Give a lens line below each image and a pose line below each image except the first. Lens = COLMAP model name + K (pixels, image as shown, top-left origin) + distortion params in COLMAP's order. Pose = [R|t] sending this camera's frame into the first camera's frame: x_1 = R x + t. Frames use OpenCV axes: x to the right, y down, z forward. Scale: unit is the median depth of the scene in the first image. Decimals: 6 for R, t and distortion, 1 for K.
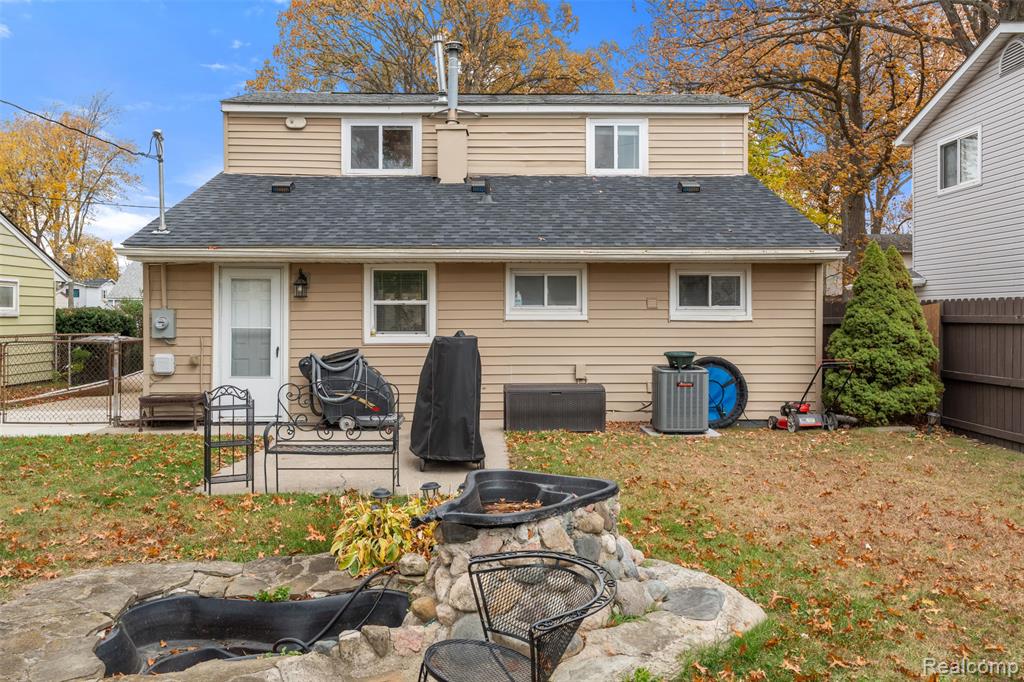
lens RADIAL K [[850.8, 0, 511.3], [0, 850.8, 311.5], [0, 0, 1]] dist [0.003555, -0.001737]
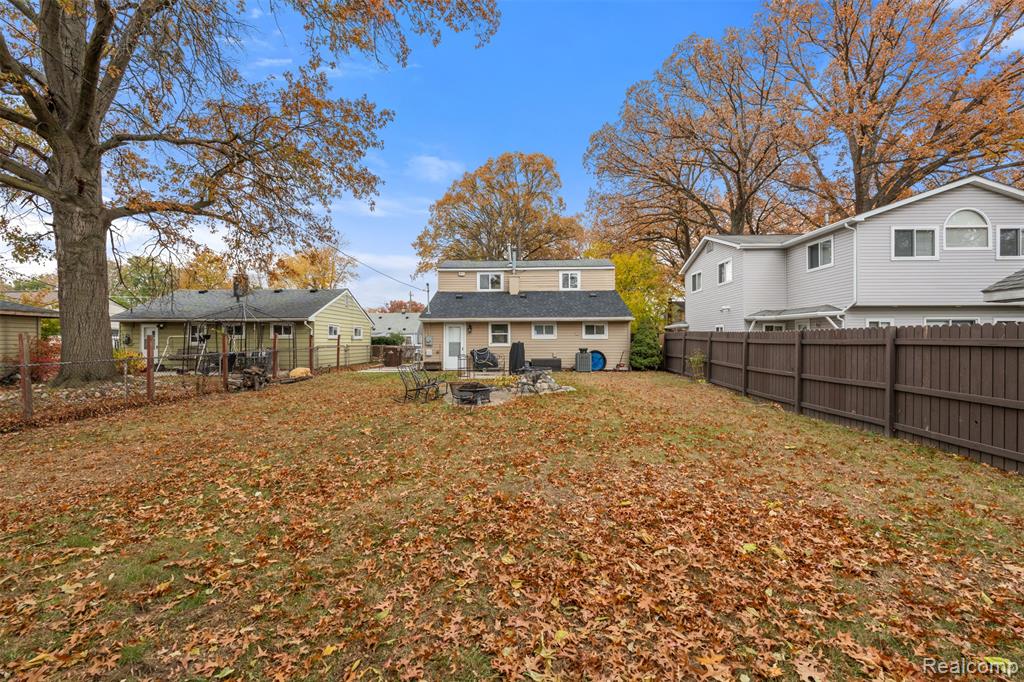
lens RADIAL K [[444.8, 0, 515.0], [0, 444.8, 341.6], [0, 0, 1]] dist [-0.002038, -0.000201]
pose [[0.998789, -0.003483, -0.049085, 0.012964], [0.003811, 0.999971, 0.006603, 0.008455], [0.049060, -0.006782, 0.998773, -0.707251]]
